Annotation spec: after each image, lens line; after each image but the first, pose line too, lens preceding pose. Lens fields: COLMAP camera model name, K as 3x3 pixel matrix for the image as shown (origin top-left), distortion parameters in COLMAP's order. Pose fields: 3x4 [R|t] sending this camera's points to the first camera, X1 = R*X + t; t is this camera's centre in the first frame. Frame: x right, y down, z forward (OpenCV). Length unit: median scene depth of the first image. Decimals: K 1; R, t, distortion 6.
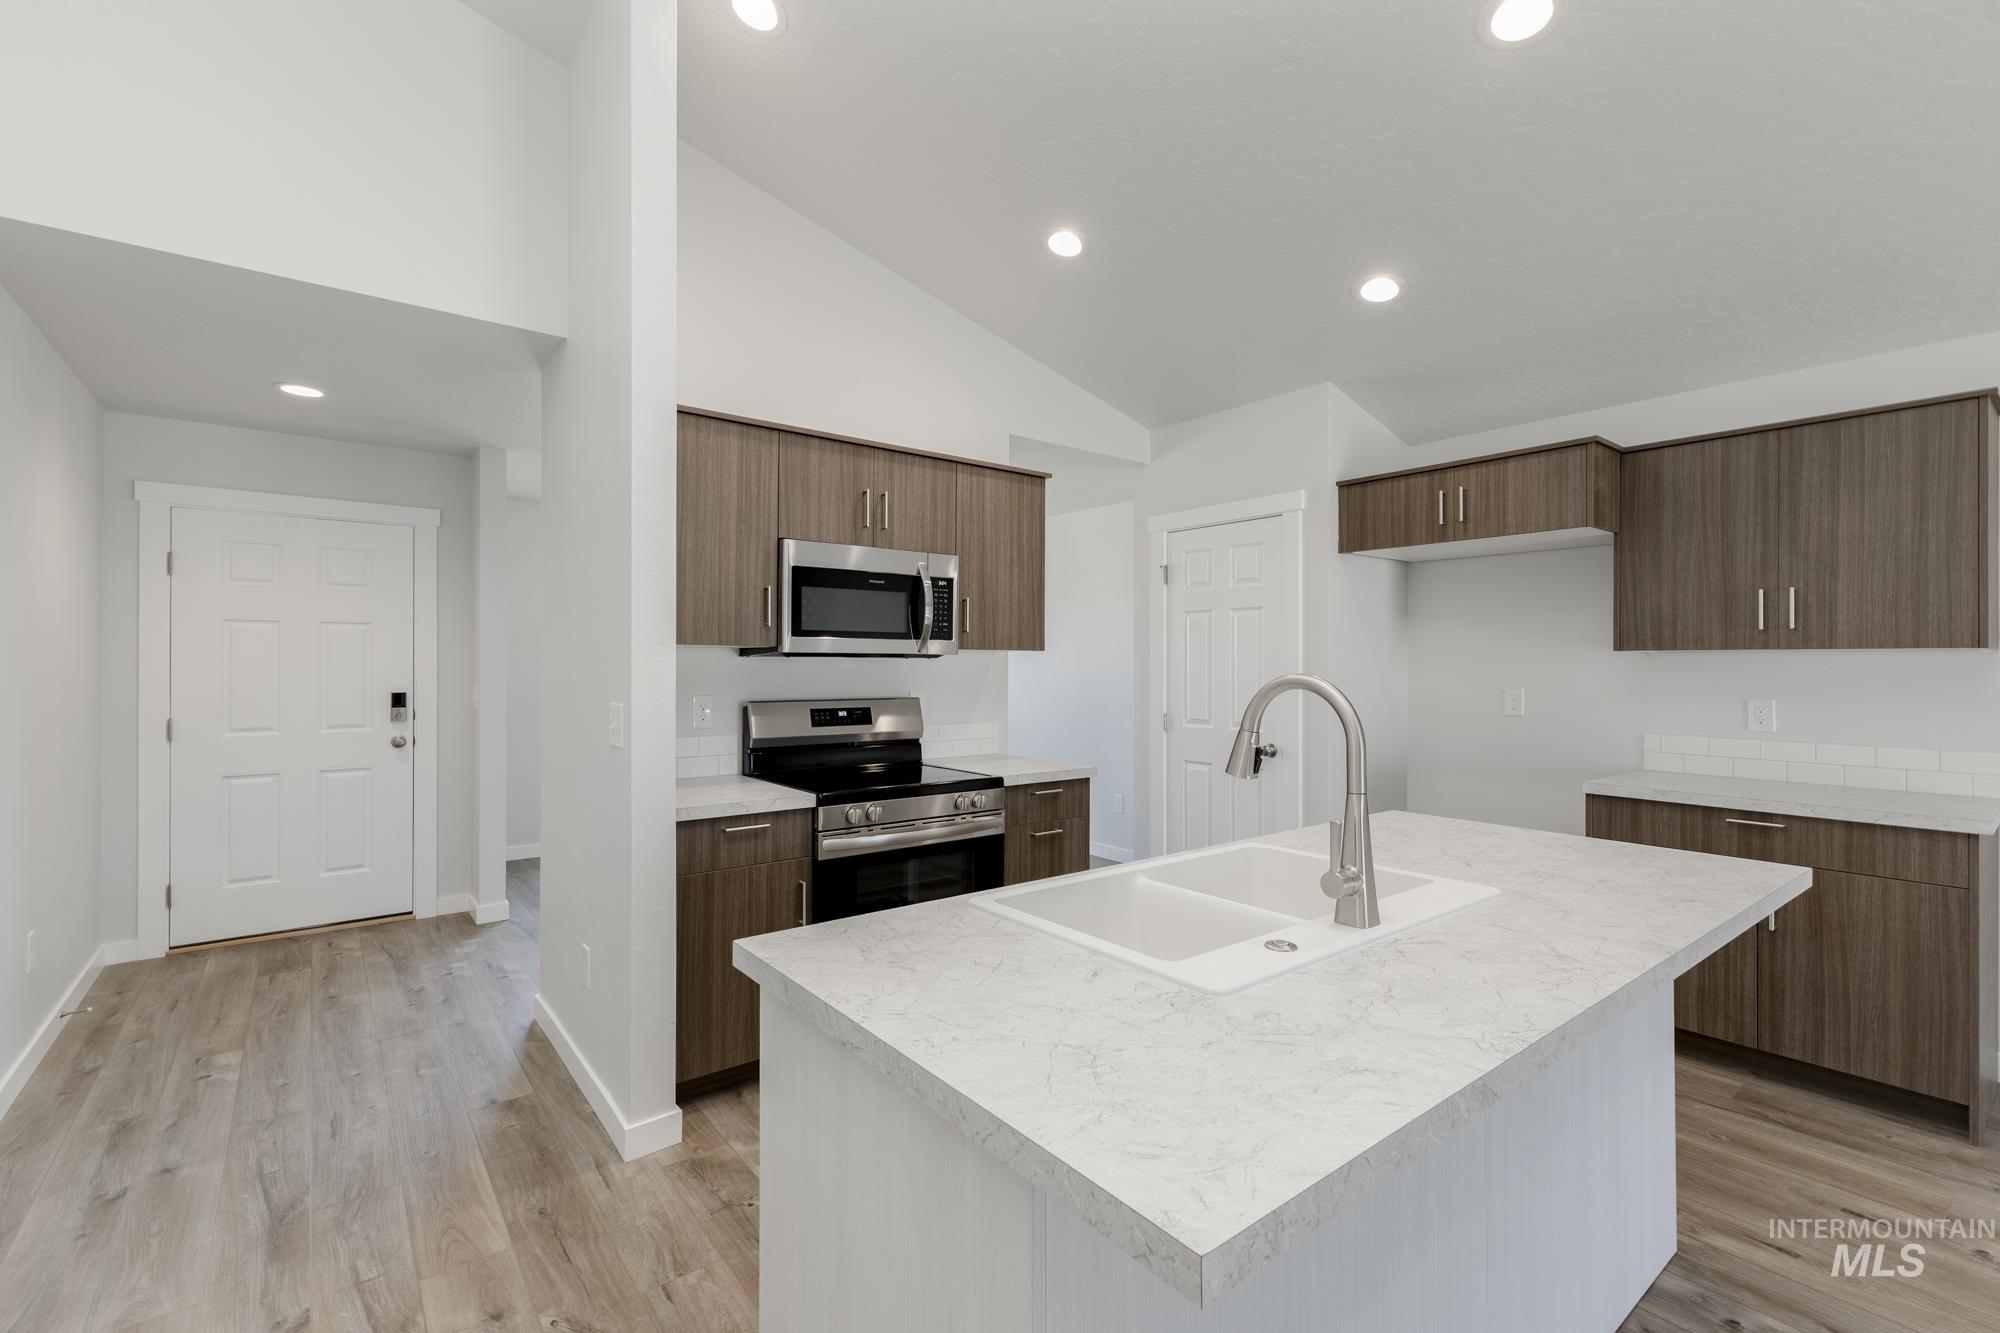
lens RADIAL K [[884.9, 0, 1024.9], [0, 884.9, 662.2], [0, 0, 1]] dist [0.001852, -0.000174]
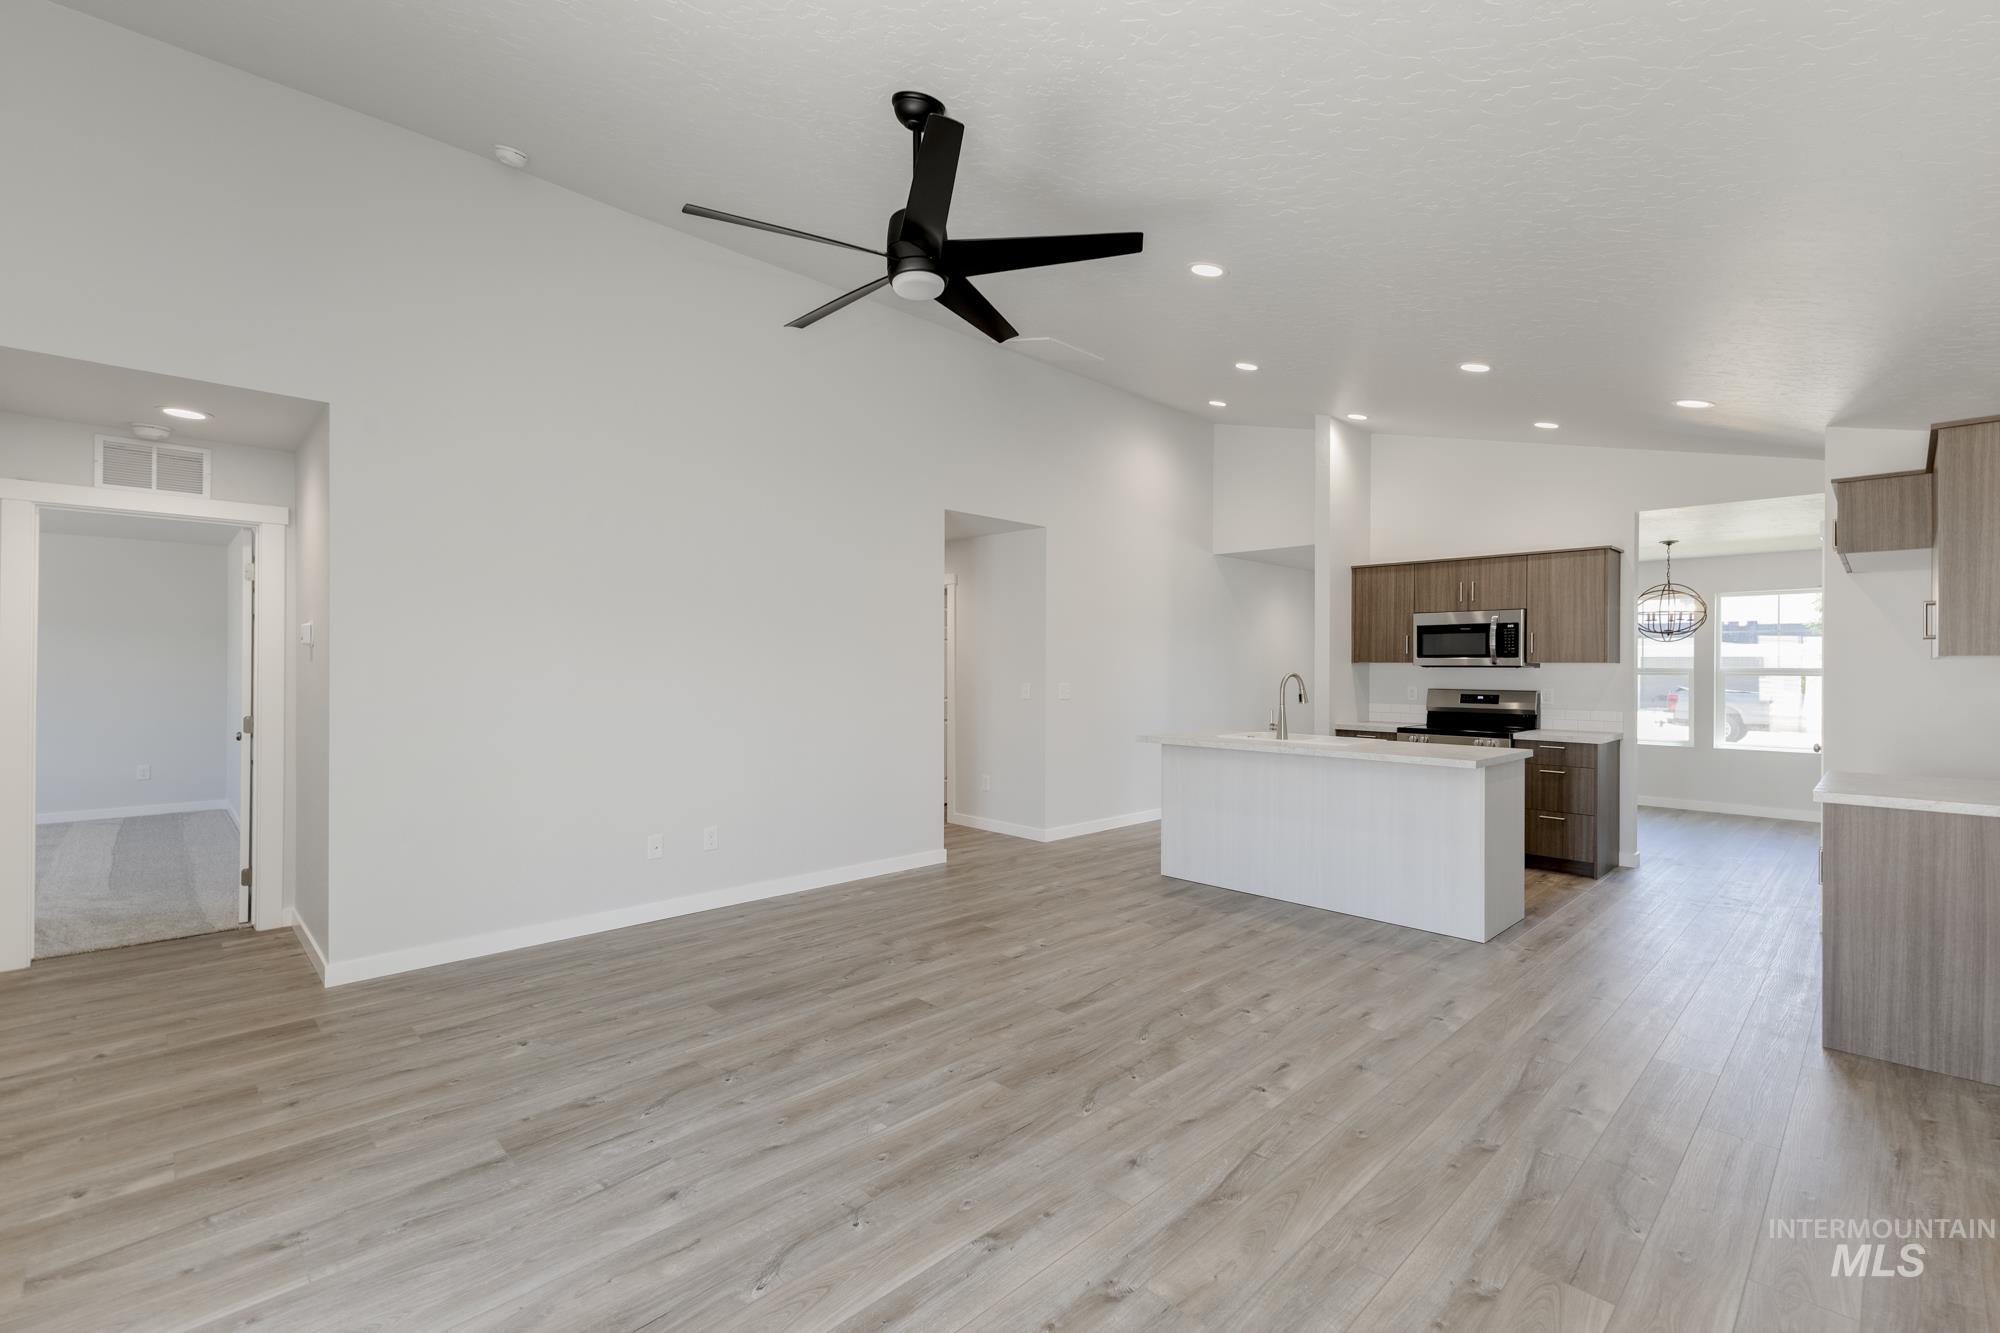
lens RADIAL K [[871.8, 0, 995.6], [0, 871.8, 661.8], [0, 0, 1]] dist [0.002551, -0.002191]
pose [[0.093187, -0.006122, -0.995630, 1.562532], [-0.002453, 0.999977, -0.006378, -0.002771], [0.995646, 0.003037, 0.093170, -0.204220]]
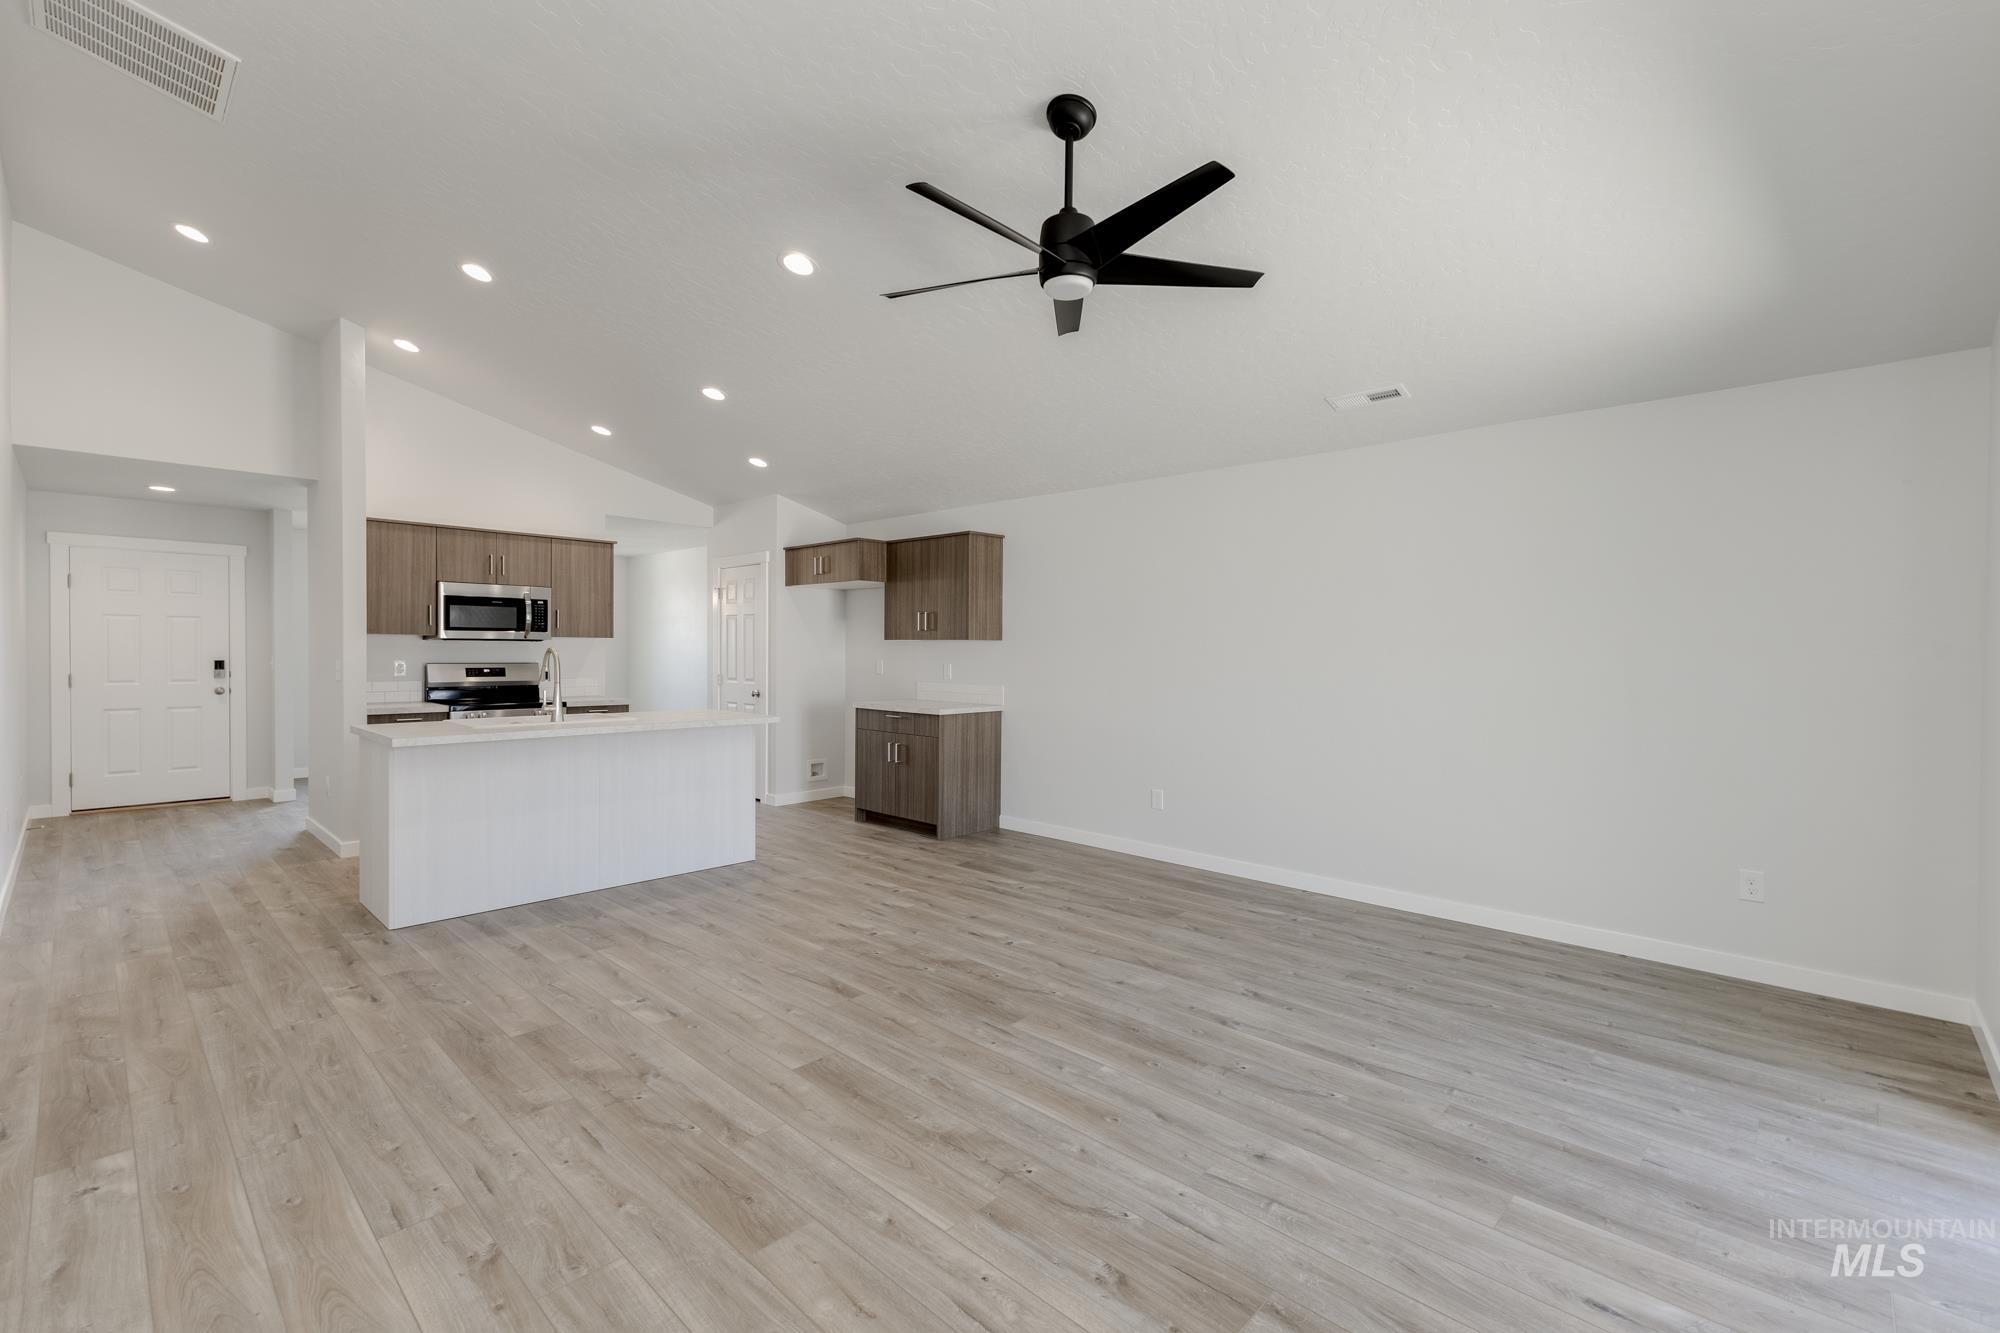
lens RADIAL K [[871.8, 0, 995.6], [0, 871.8, 661.8], [0, 0, 1]] dist [0.002551, -0.002191]
pose [[0.990919, 0.004449, 0.134389, 0.623767], [-0.007081, 0.999792, 0.019113, -0.003560], [-0.134276, -0.019891, 0.990744, -0.992031]]
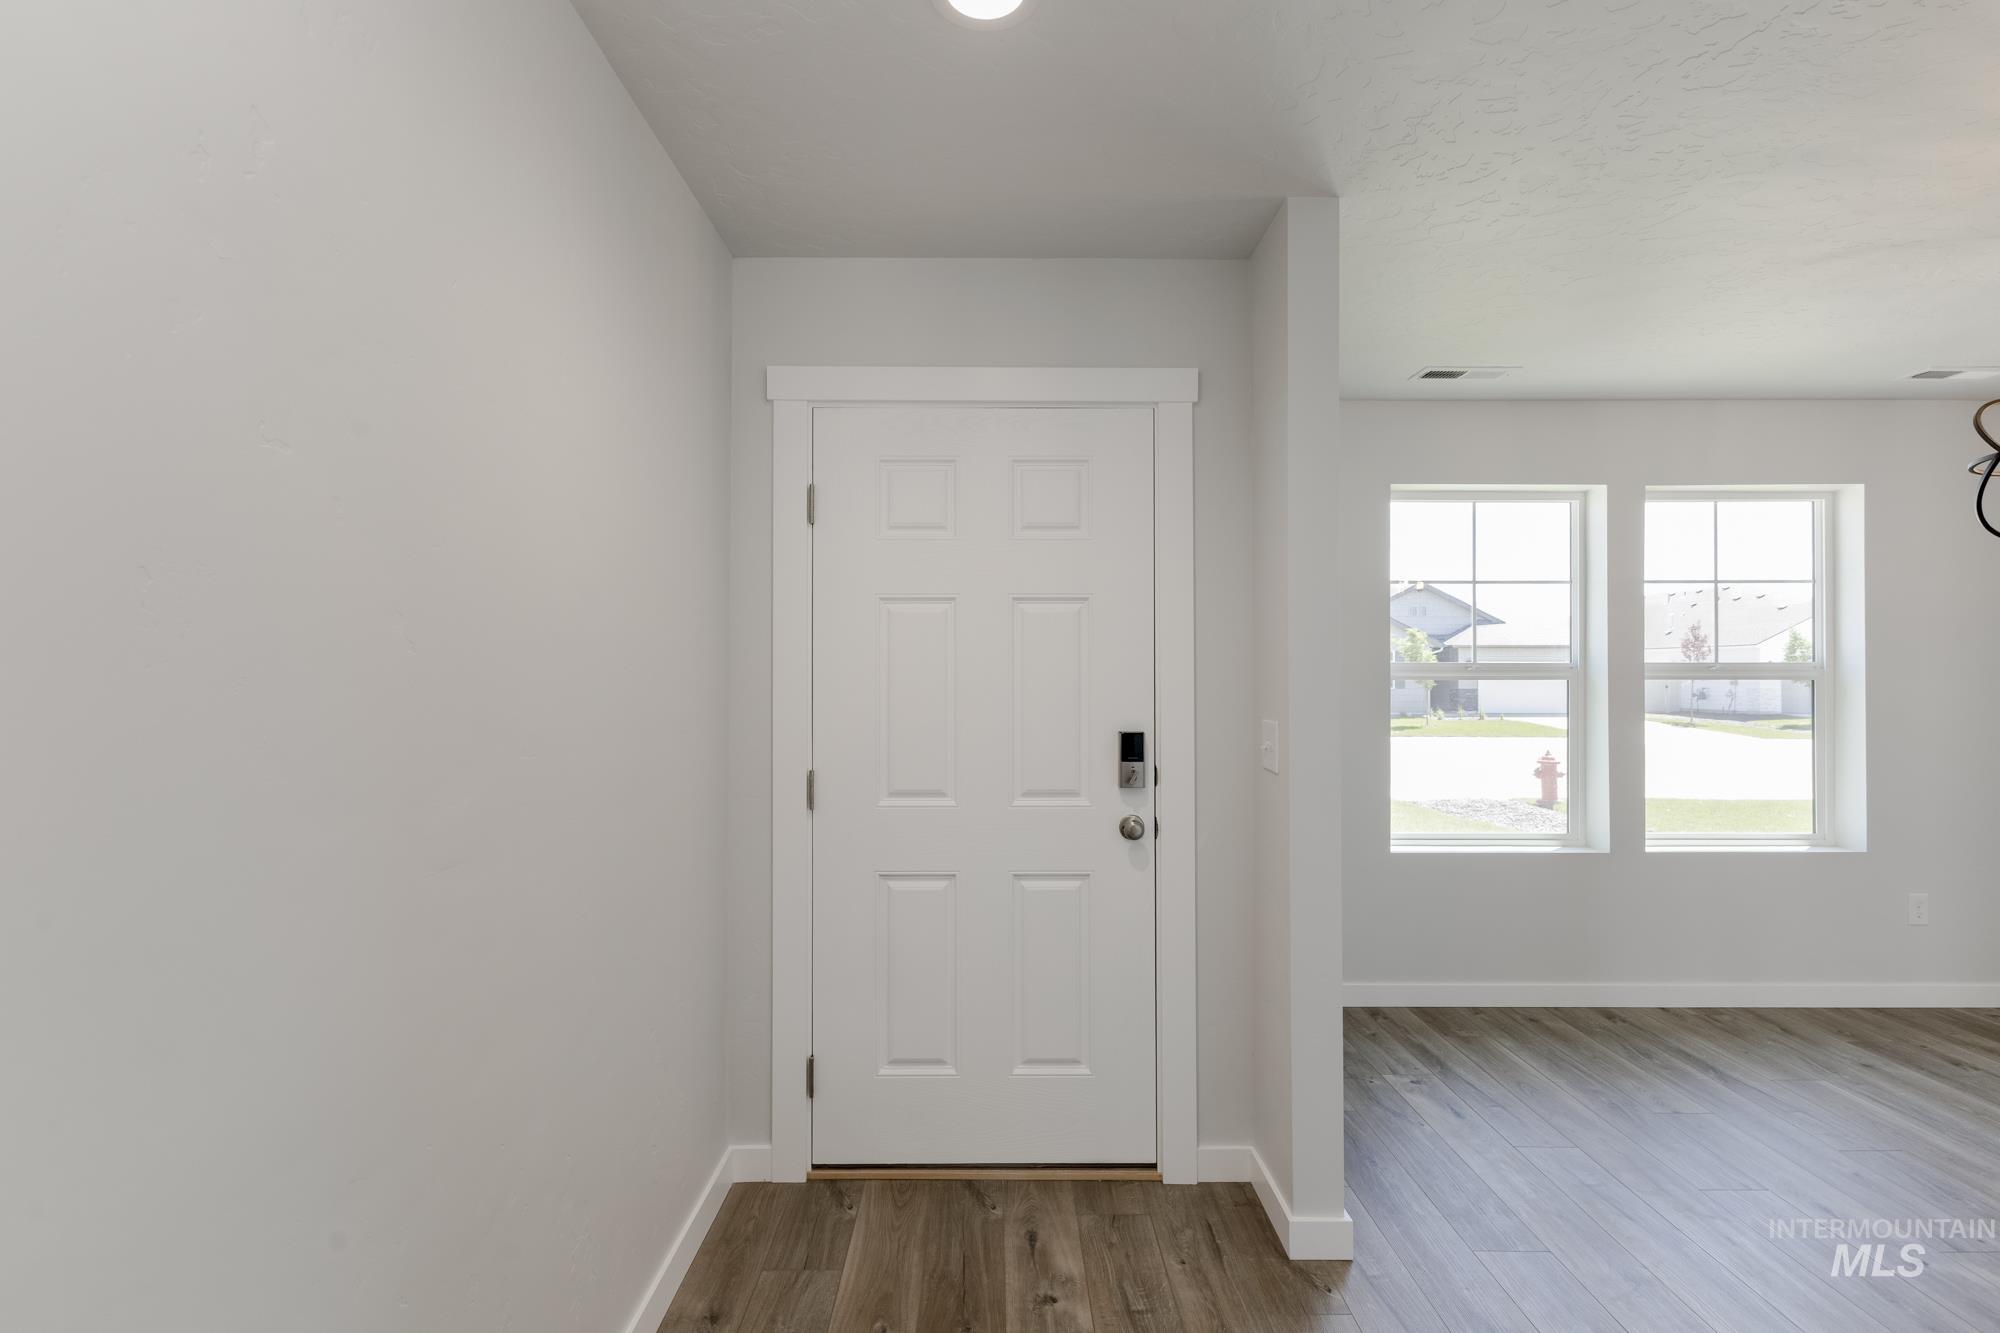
lens RADIAL K [[871.8, 0, 995.6], [0, 871.8, 661.8], [0, 0, 1]] dist [0.002551, -0.002191]
pose [[0.776662, -0.011626, -0.629810, -0.586755], [0.004008, 0.999901, -0.013516, -0.000121], [0.629905, 0.007973, 0.776631, 0.727553]]
